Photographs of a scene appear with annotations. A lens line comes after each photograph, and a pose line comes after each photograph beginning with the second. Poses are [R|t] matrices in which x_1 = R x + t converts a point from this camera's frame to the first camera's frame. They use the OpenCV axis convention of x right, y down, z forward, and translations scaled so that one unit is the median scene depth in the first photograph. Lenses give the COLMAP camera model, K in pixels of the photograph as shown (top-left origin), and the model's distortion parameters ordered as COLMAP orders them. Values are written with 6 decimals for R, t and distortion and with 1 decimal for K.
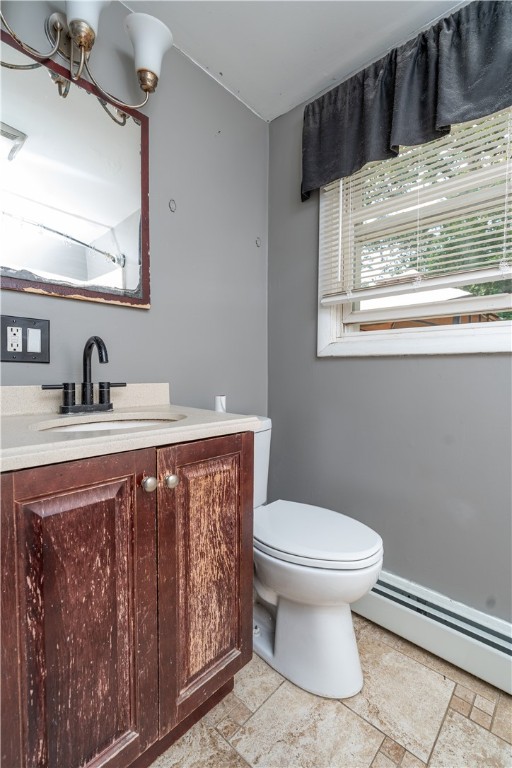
lens RADIAL K [[344.0, 0, 256.0], [0, 344.0, 384.0], [0, 0, 1]] dist [-0.000870, 0.000326]
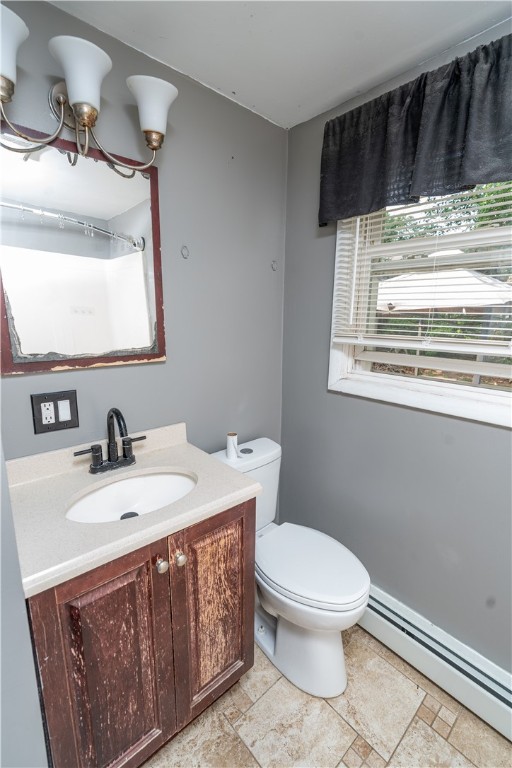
lens RADIAL K [[344.0, 0, 256.0], [0, 344.0, 384.0], [0, 0, 1]] dist [-0.000870, 0.000326]
pose [[0.995943, 0.023712, -0.086800, 0.082704], [-0.009221, 0.986471, 0.163674, -0.406227], [0.089507, -0.162210, 0.982688, -0.046846]]
